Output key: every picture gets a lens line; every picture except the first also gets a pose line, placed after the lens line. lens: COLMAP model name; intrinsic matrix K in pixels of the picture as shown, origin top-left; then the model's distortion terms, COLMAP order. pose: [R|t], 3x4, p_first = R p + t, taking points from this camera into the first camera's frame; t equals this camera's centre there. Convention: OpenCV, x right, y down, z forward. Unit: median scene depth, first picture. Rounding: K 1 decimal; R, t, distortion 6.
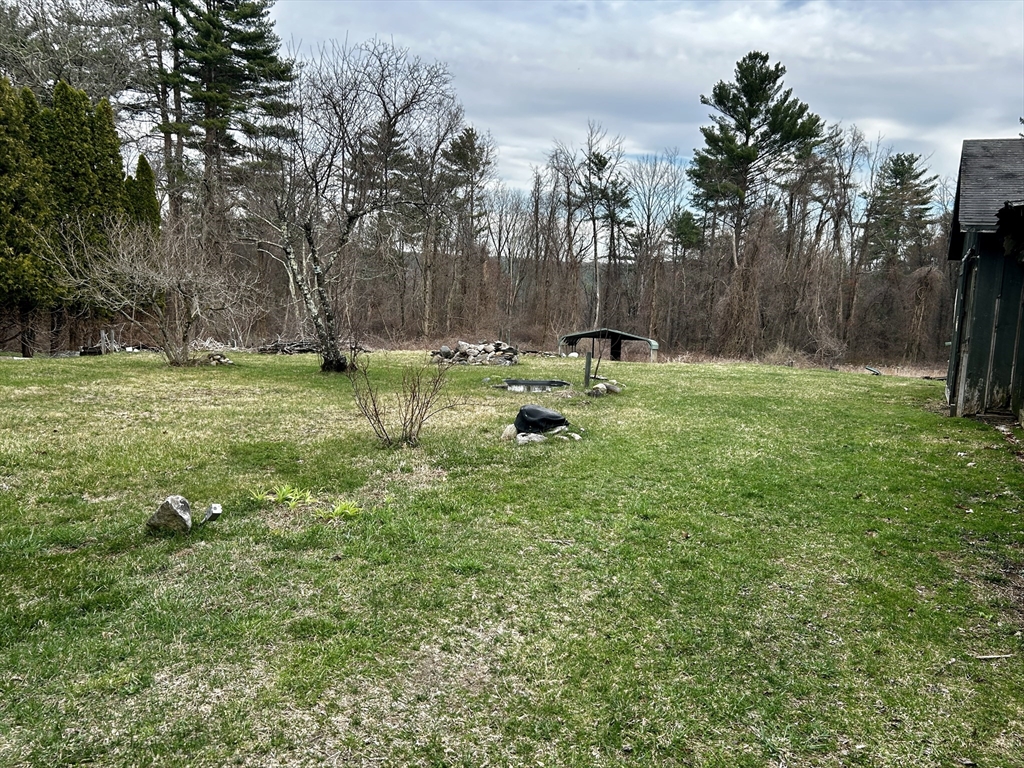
lens RADIAL K [[821.3, 0, 513.6], [0, 821.3, 390.1], [0, 0, 1]] dist [0.007433, -0.002086]
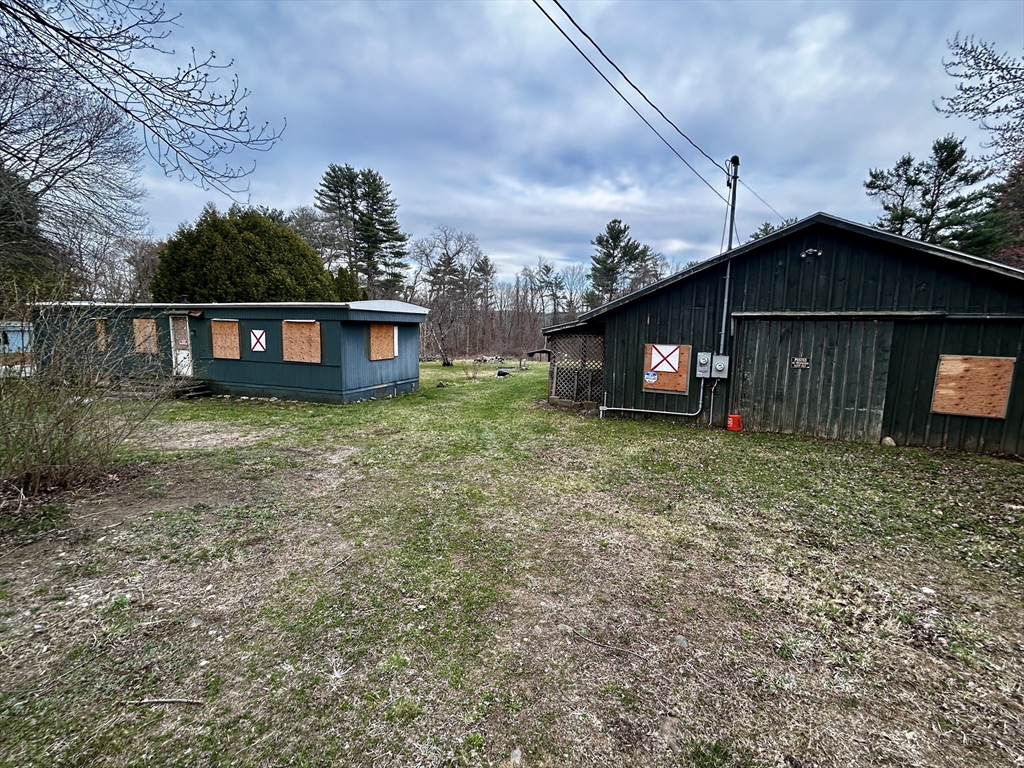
lens RADIAL K [[414.4, 0, 509.1], [0, 414.4, 382.4], [0, 0, 1]] dist [0.000276, 0.000013]
pose [[0.999681, -0.024989, -0.003547, 0.005980], [0.025008, 0.999672, 0.005504, 0.006077], [0.003408, -0.005591, 0.999979, -0.101538]]
